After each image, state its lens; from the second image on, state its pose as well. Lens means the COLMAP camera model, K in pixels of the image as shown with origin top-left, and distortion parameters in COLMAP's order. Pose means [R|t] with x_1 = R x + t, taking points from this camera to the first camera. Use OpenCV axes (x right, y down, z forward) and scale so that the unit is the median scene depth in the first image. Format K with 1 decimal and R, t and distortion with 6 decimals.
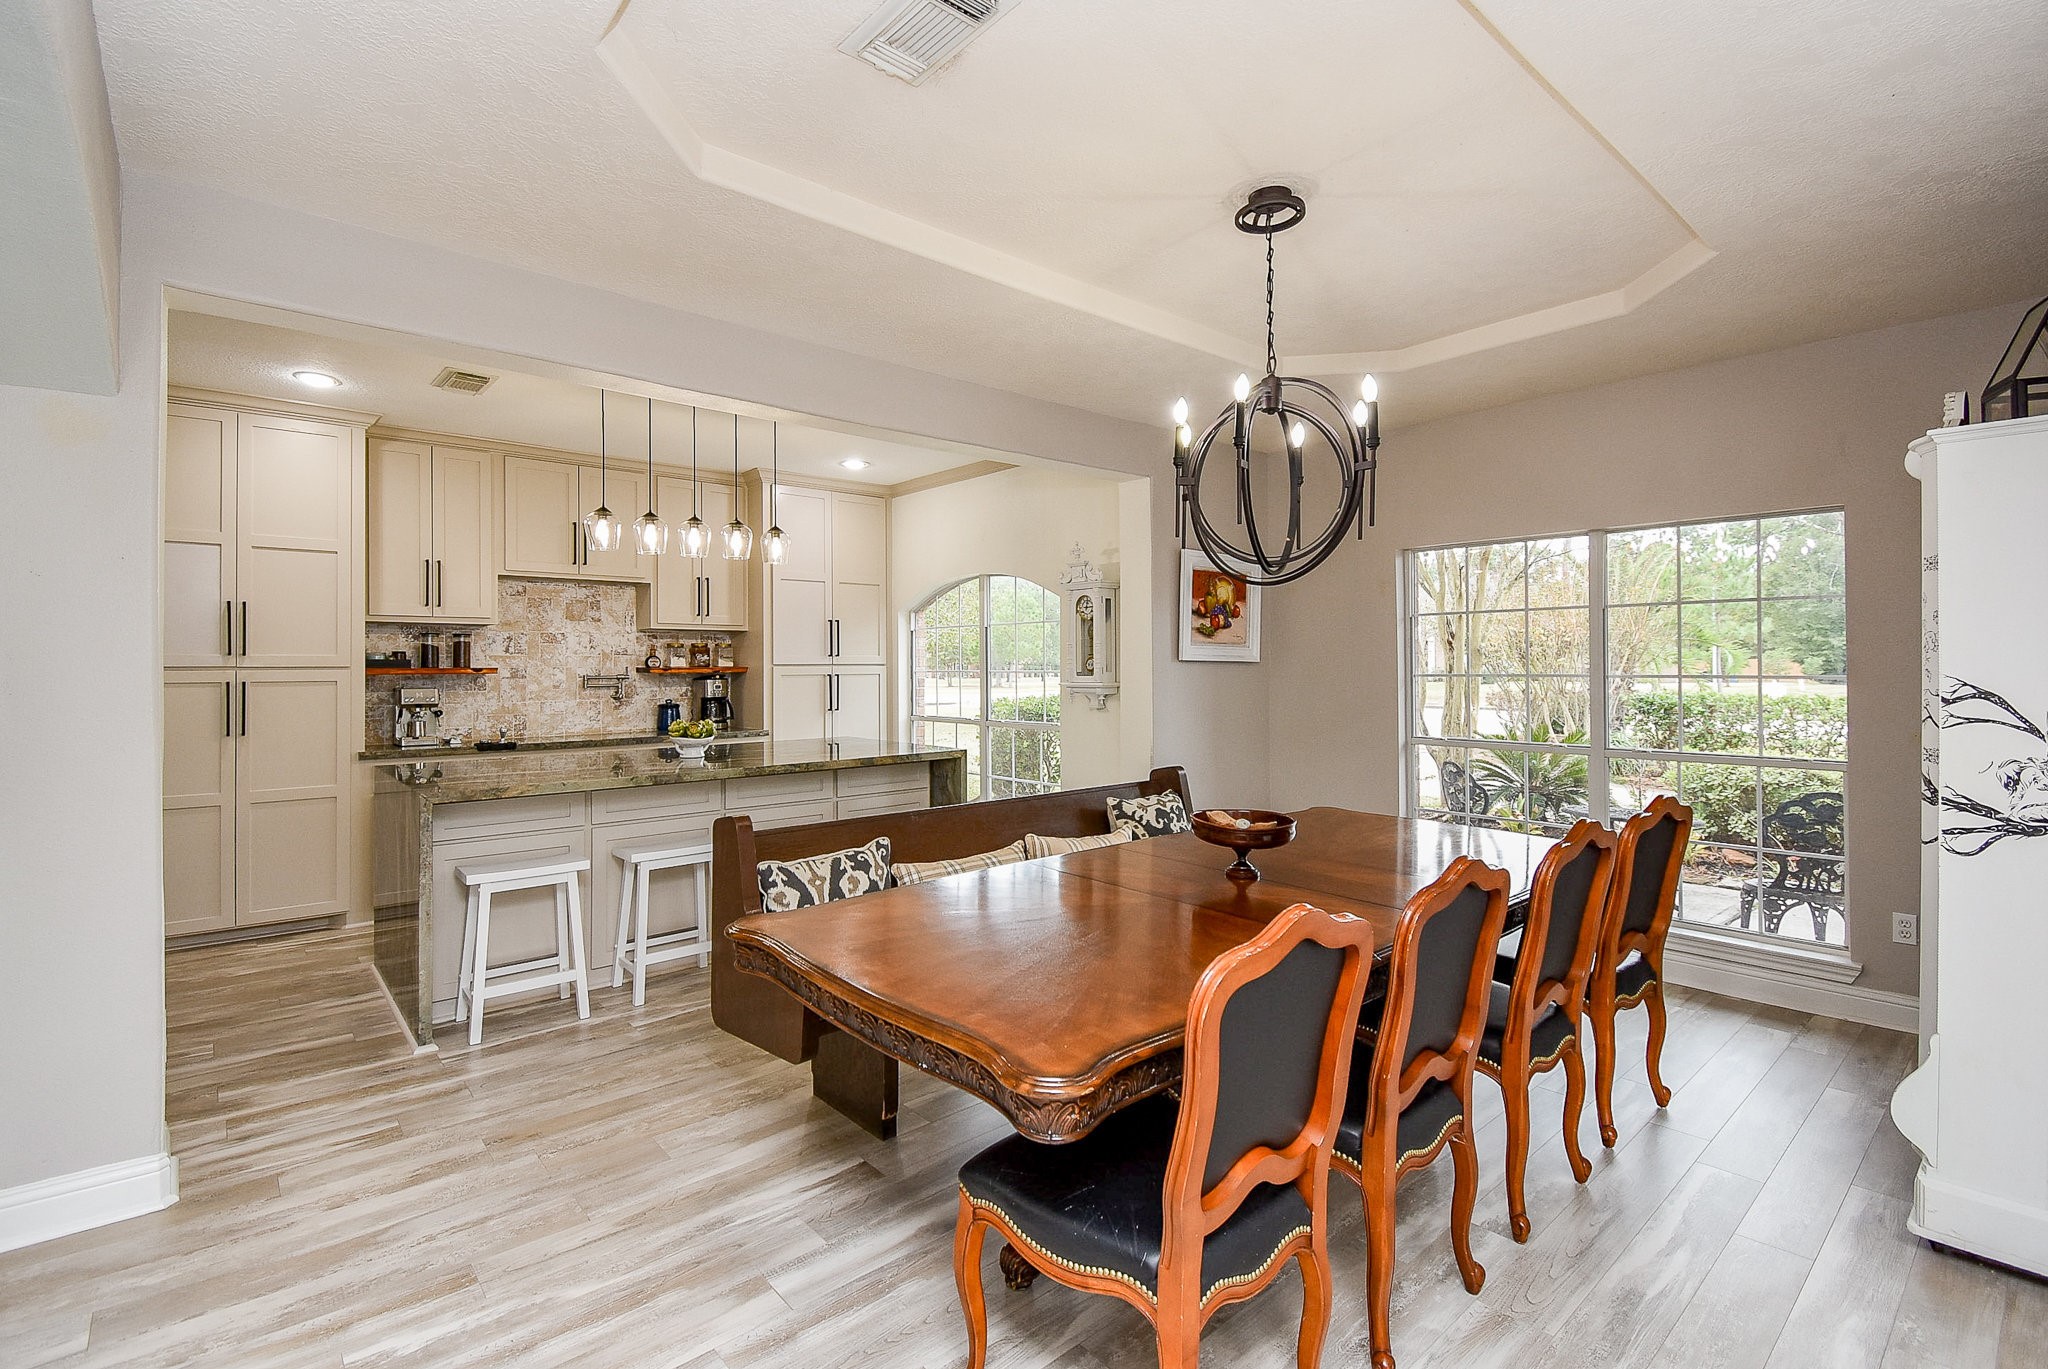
lens RADIAL K [[922.7, 0, 1018.0], [0, 922.7, 665.6], [0, 0, 1]] dist [0.025504, -0.027213]
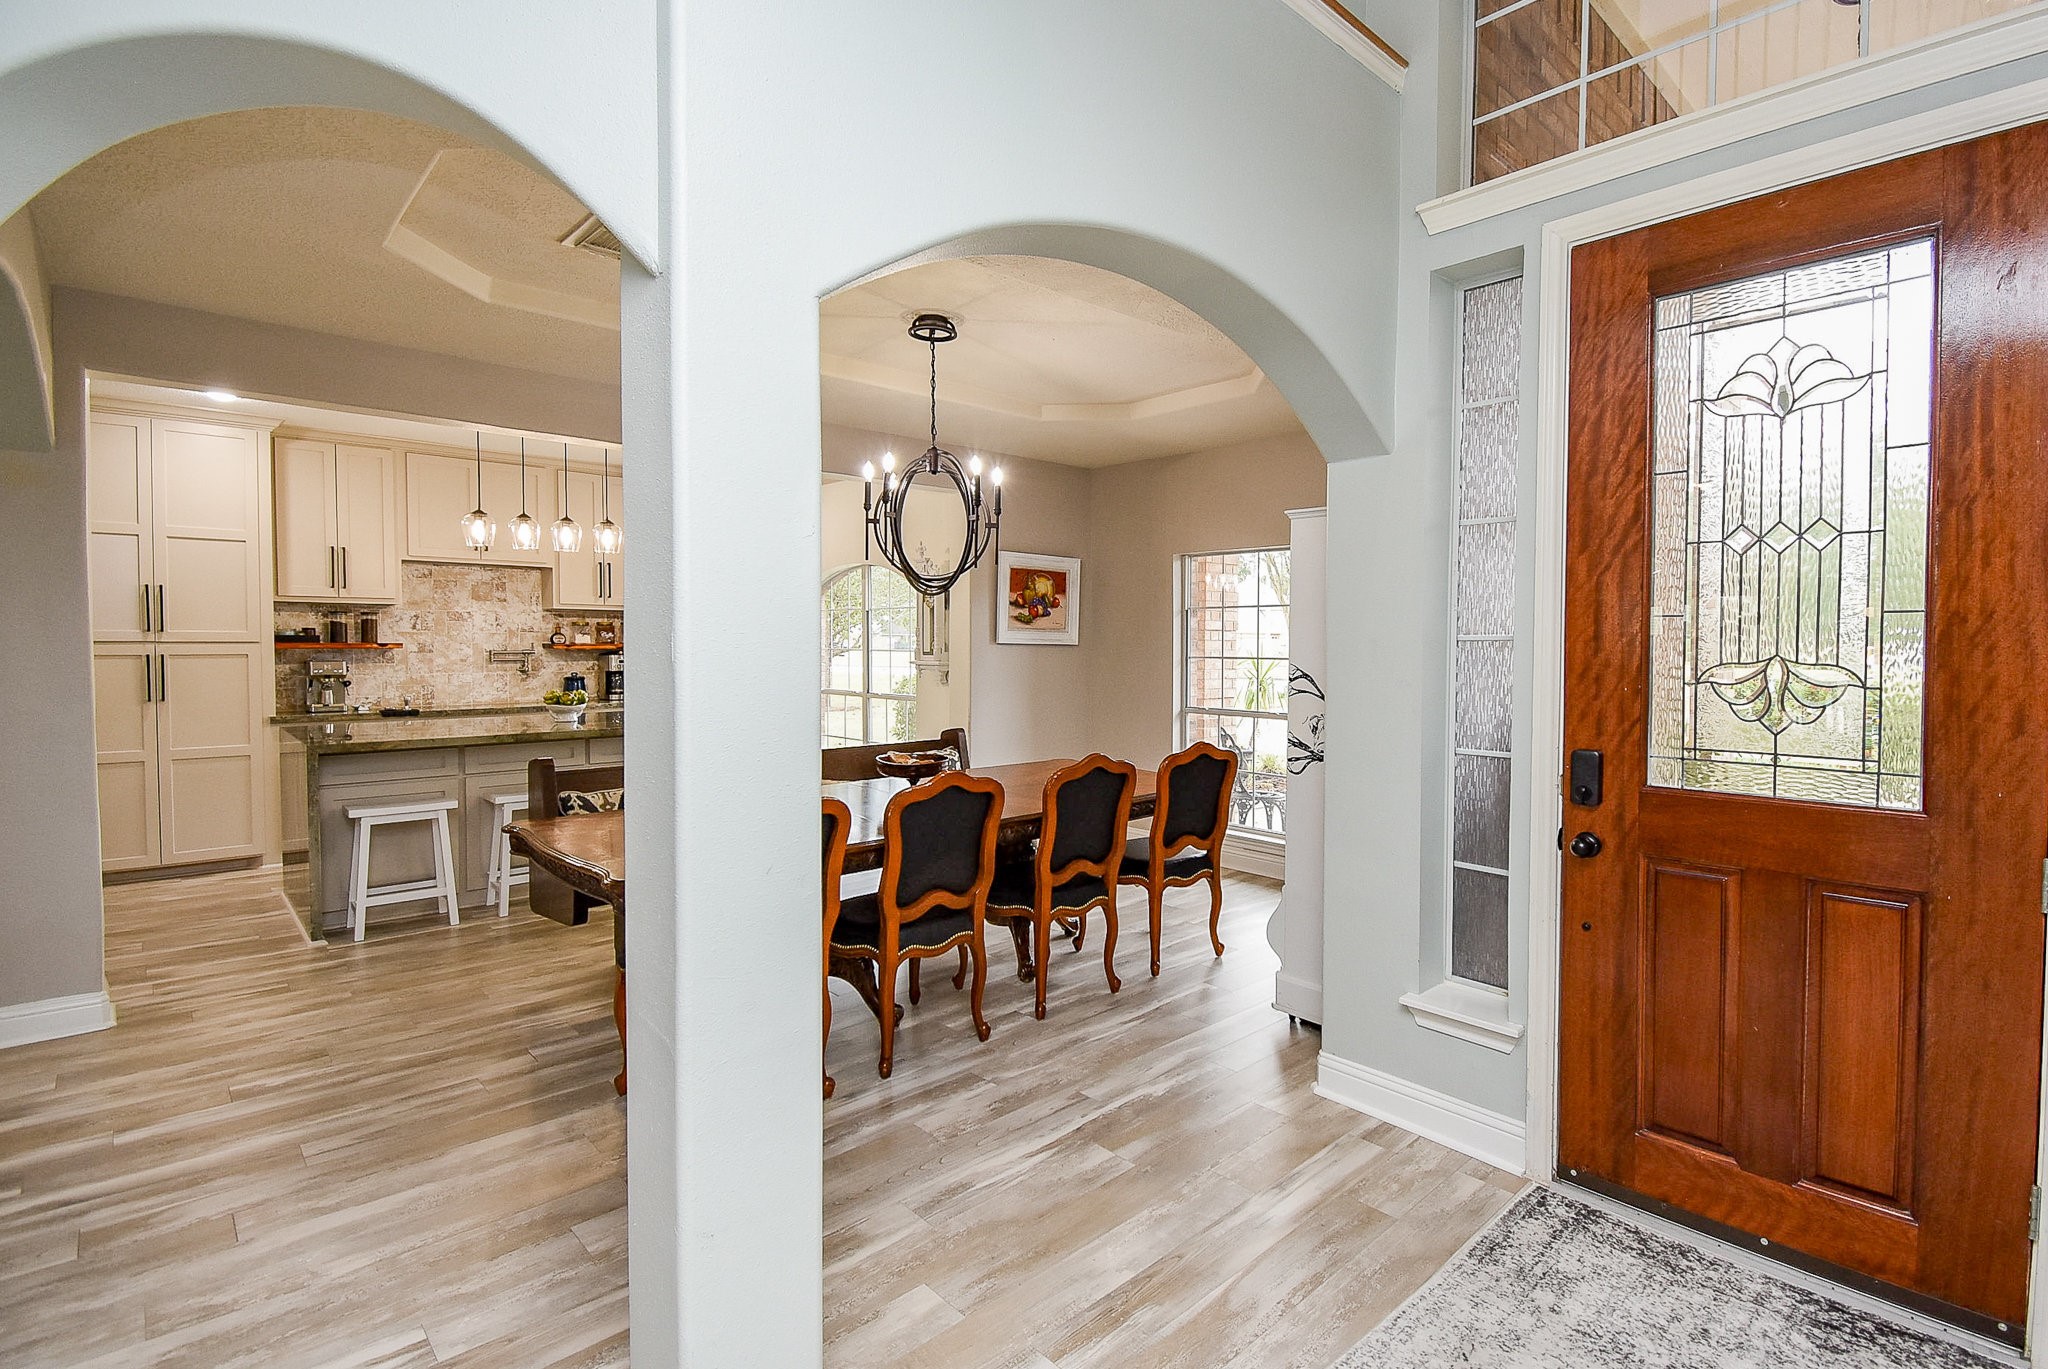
lens RADIAL K [[935.9, 0, 1100.5], [0, 935.9, 683.2], [0, 0, 1]] dist [0.026935, -0.027015]
pose [[0.996393, 0.005987, 0.084644, 0.202523], [-0.009753, 0.998977, 0.044158, -0.008769], [-0.084293, -0.044824, 0.995432, -0.227777]]
